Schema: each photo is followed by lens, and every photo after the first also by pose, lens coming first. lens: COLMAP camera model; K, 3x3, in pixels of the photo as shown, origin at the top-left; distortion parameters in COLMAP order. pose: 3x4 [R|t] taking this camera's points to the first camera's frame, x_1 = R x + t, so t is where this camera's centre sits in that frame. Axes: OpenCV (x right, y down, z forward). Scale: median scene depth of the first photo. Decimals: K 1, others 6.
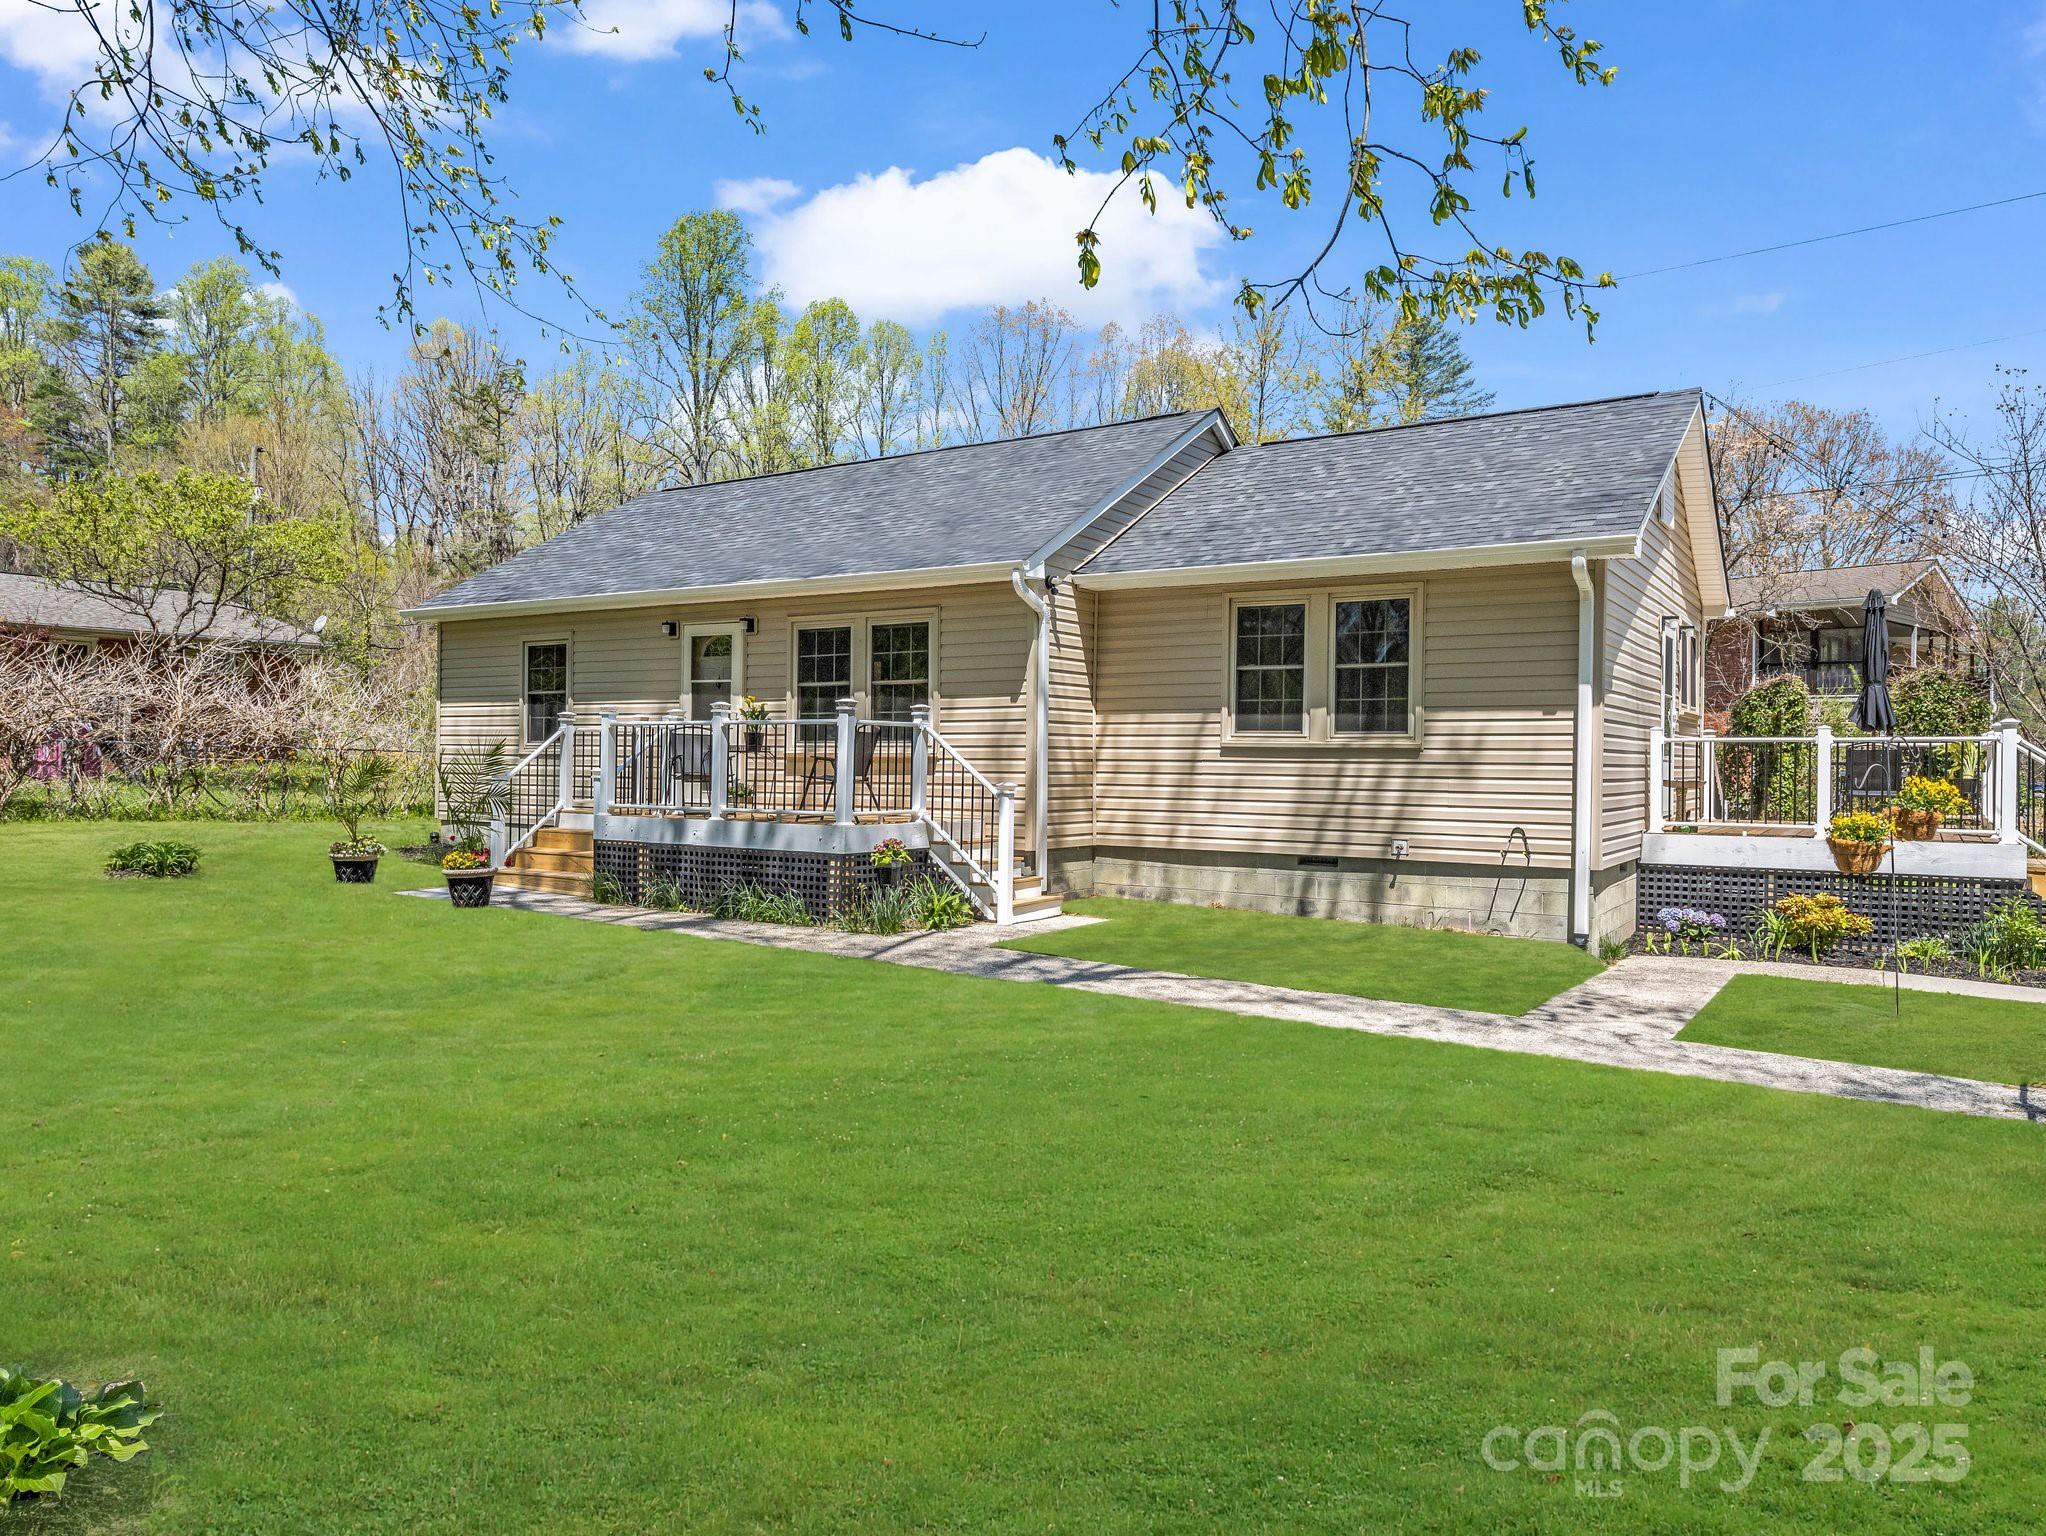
lens RADIAL K [[1310.5, 0, 987.9], [0, 1310.5, 761.0], [0, 0, 1]] dist [-0.004255, -0.001323]
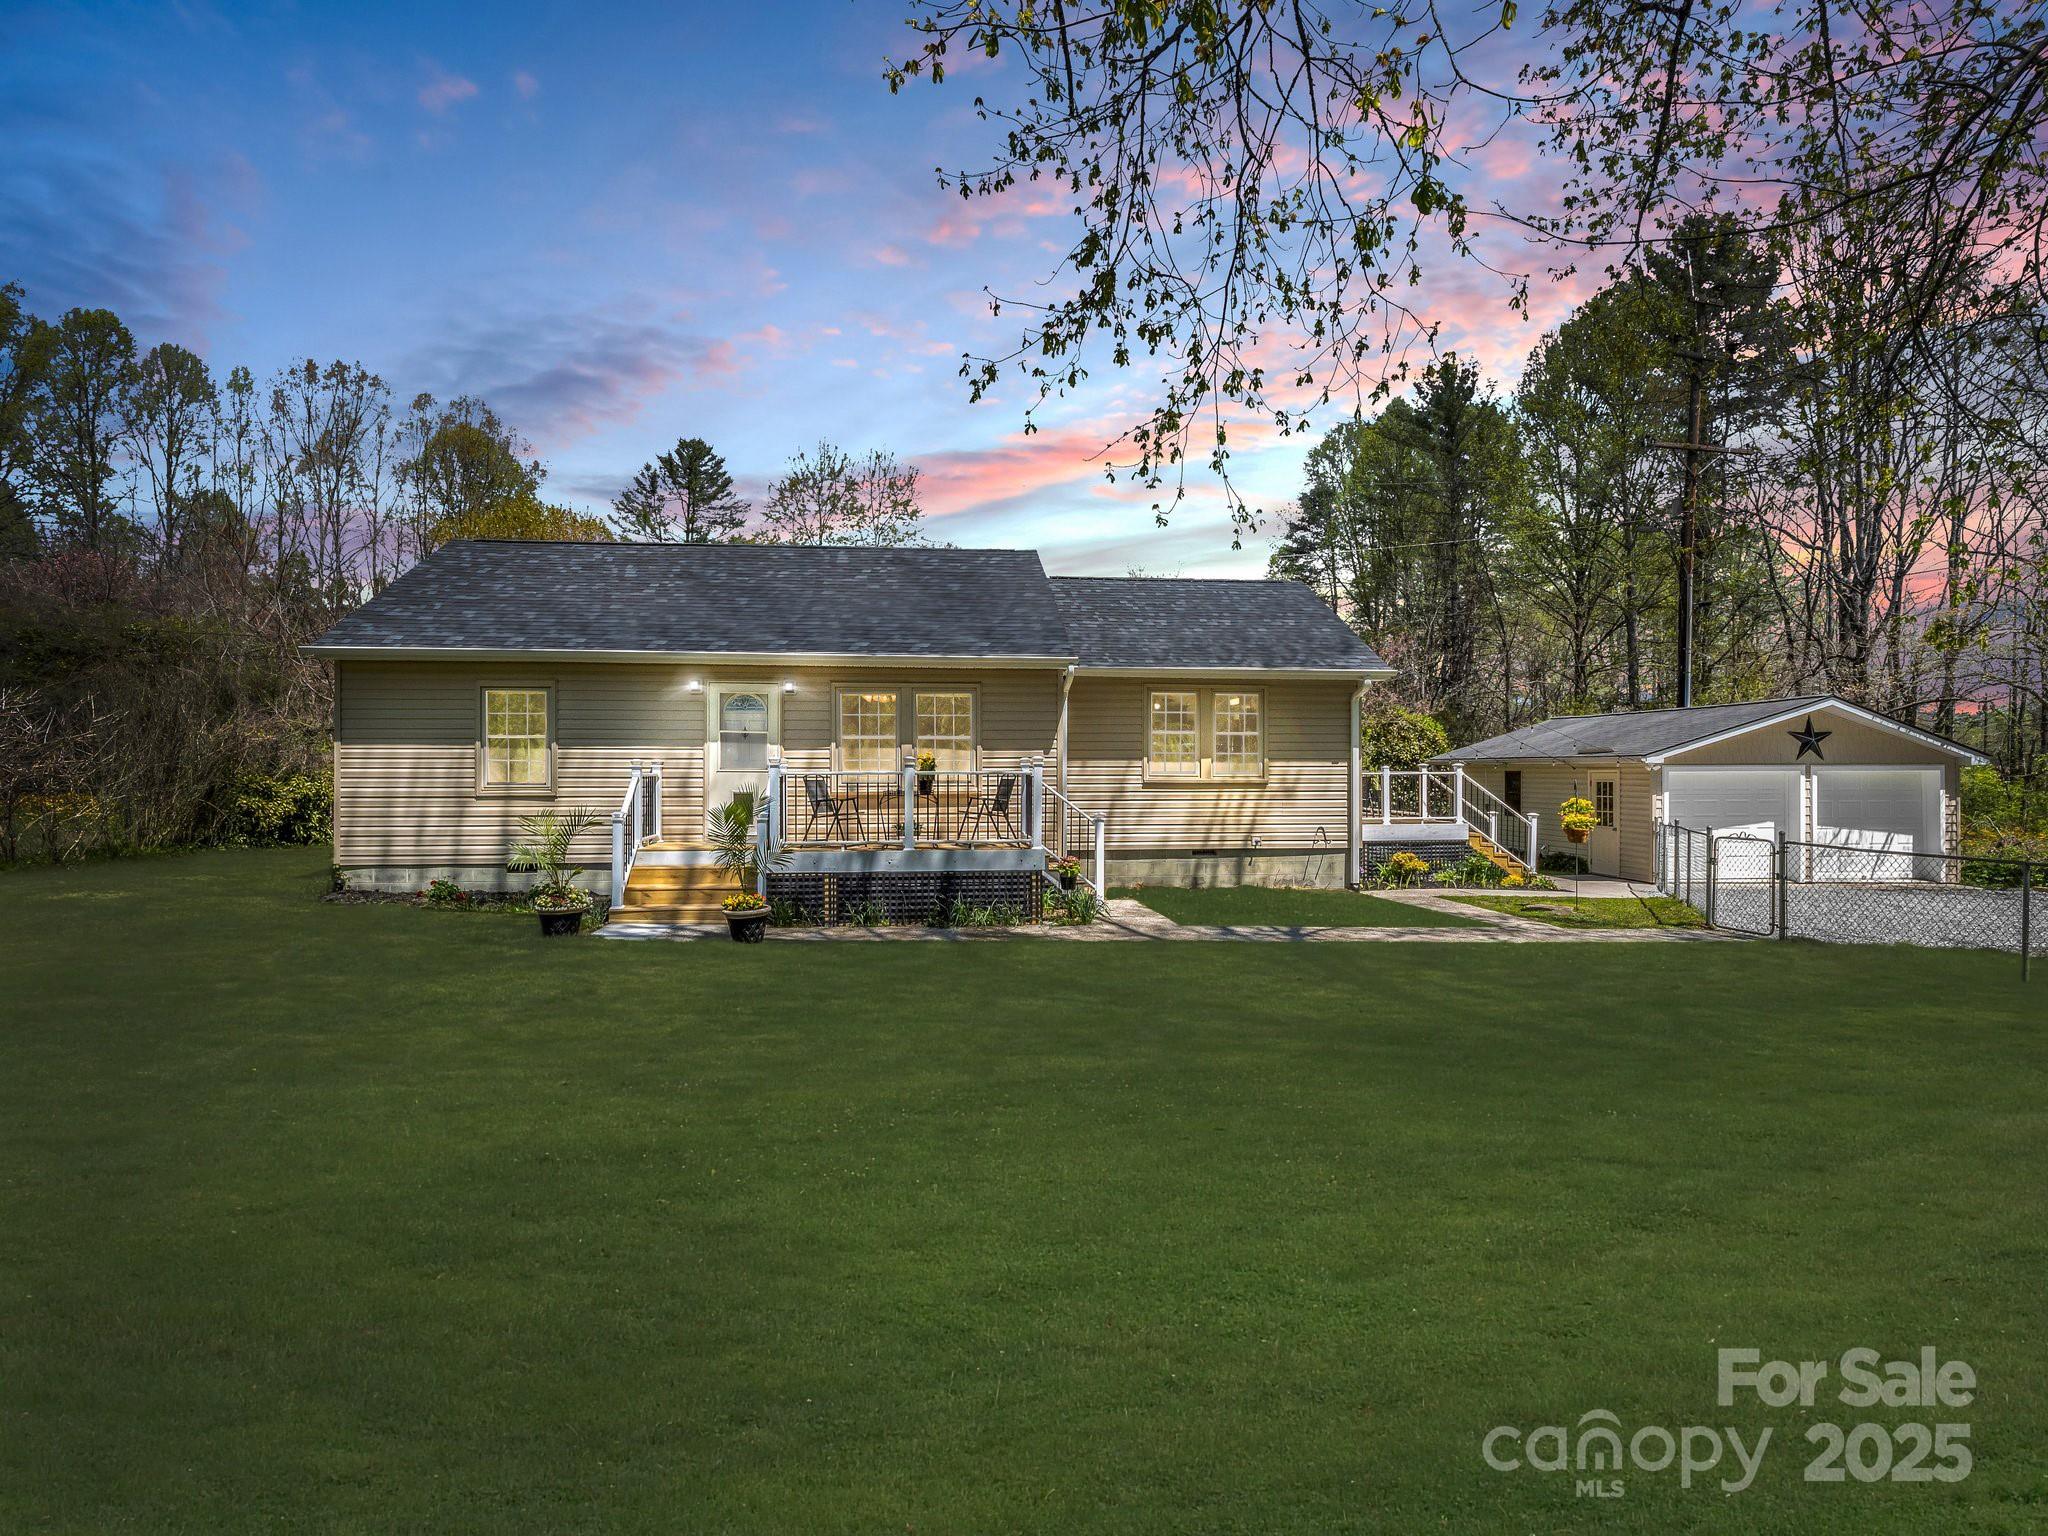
lens RADIAL K [[964.6, 0, 949.2], [0, 964.6, 762.5], [0, 0, 1]] dist [-0.004381, -0.000872]
pose [[0.797314, -0.009391, 0.603492, -0.704607], [0.007188, 0.999956, 0.006063, -0.043281], [-0.603522, -0.000496, 0.797346, 0.224684]]
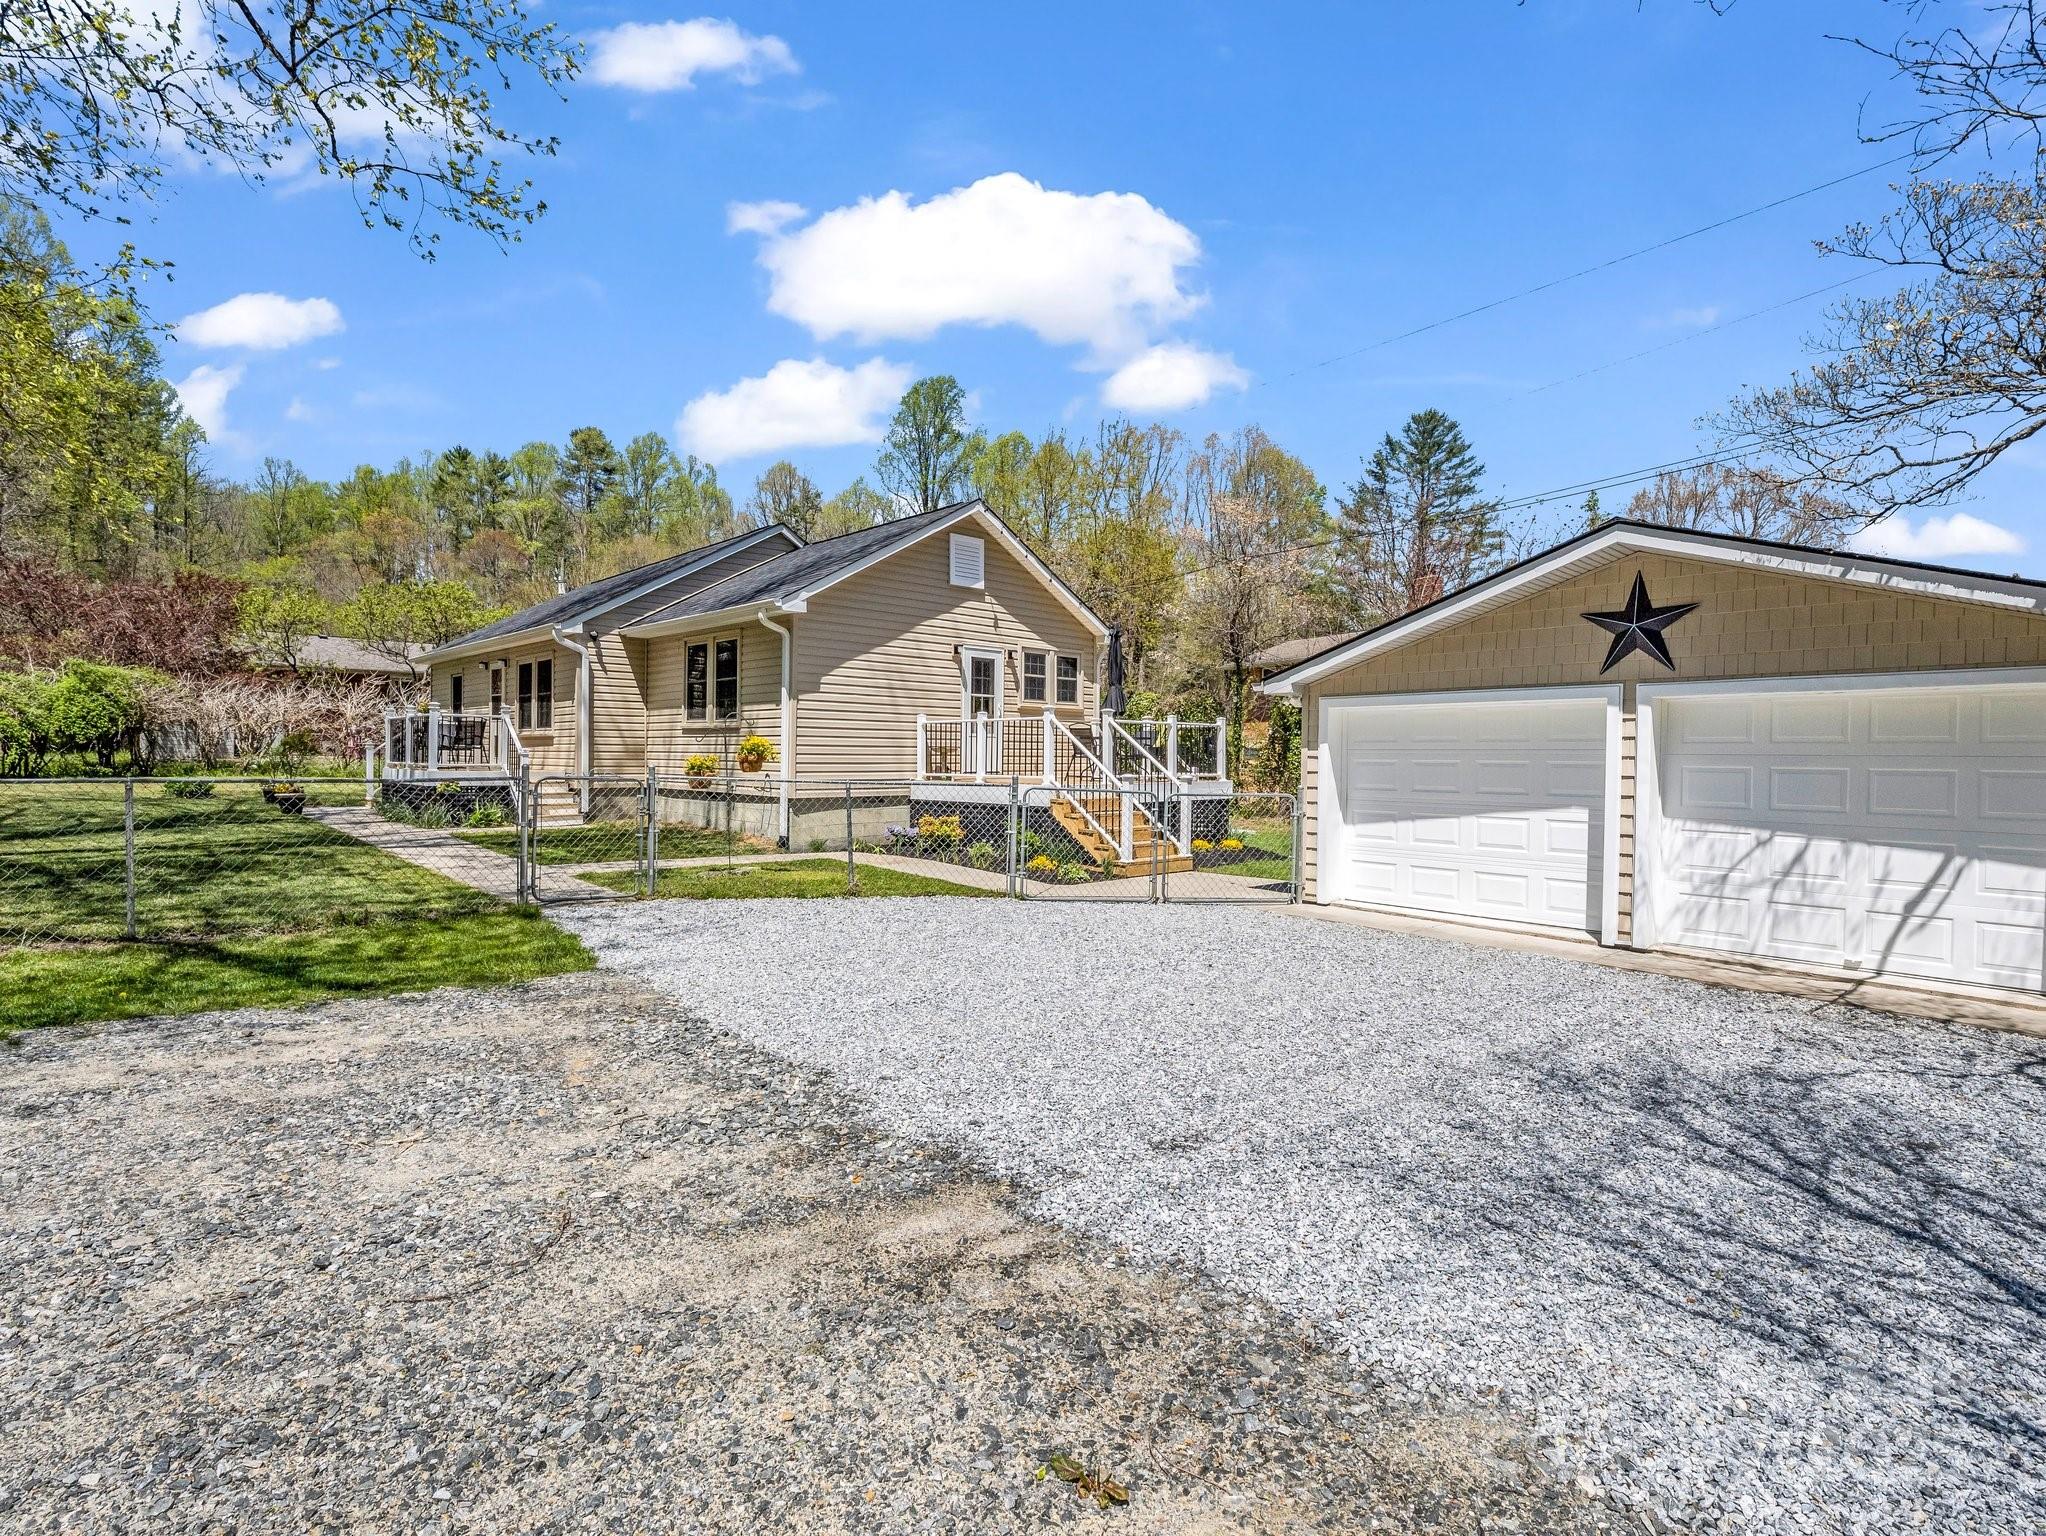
lens RADIAL K [[978.8, 0, 1017.6], [0, 978.8, 761.5], [0, 0, 1]] dist [-0.026755, -0.000236]
pose [[0.971280, 0.004032, -0.237905, 0.863135], [-0.004107, 0.999992, 0.000182, 0.028586], [0.237903, 0.000800, 0.971289, -0.118383]]
